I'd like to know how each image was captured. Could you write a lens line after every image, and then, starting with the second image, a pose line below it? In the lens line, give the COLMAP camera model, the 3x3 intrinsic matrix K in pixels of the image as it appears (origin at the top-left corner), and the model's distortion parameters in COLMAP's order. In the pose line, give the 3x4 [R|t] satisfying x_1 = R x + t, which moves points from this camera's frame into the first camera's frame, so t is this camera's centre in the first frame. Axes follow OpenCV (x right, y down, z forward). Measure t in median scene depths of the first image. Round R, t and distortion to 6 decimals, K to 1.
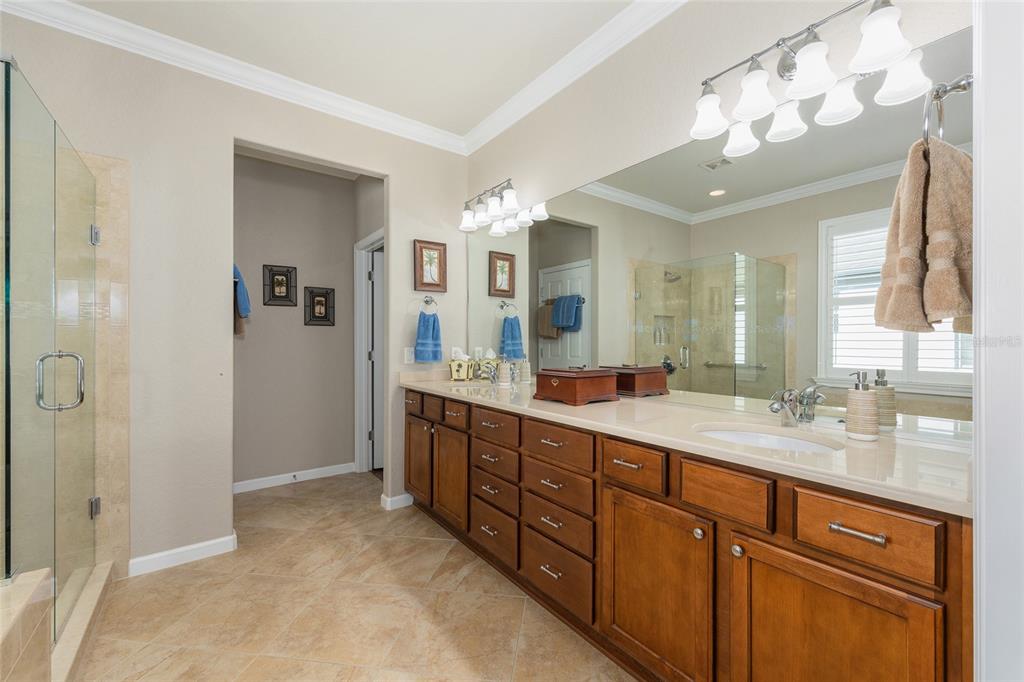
lens RADIAL K [[415.5, 0, 514.4], [0, 415.5, 340.7], [0, 0, 1]] dist [-0.002409, 0.001281]
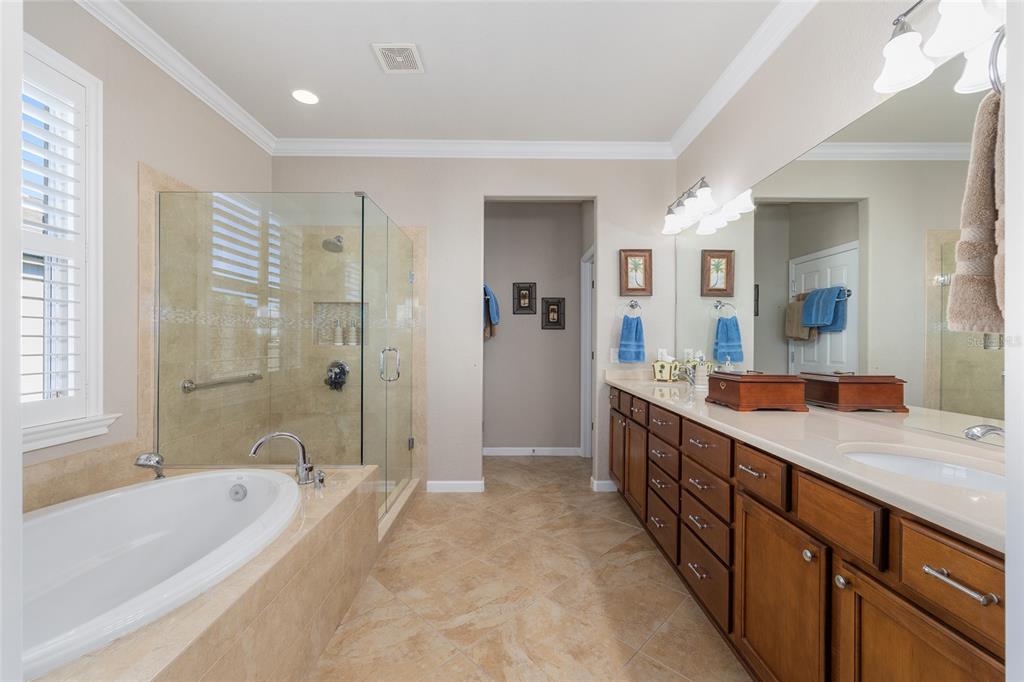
lens RADIAL K [[415.5, 0, 509.4], [0, 415.5, 341.9], [0, 0, 1]] dist [-0.002409, 0.001281]
pose [[0.798396, 0.004023, -0.602119, 0.235634], [-0.004551, 0.999989, 0.000647, -0.000141], [0.602115, 0.002223, 0.798406, -0.059817]]
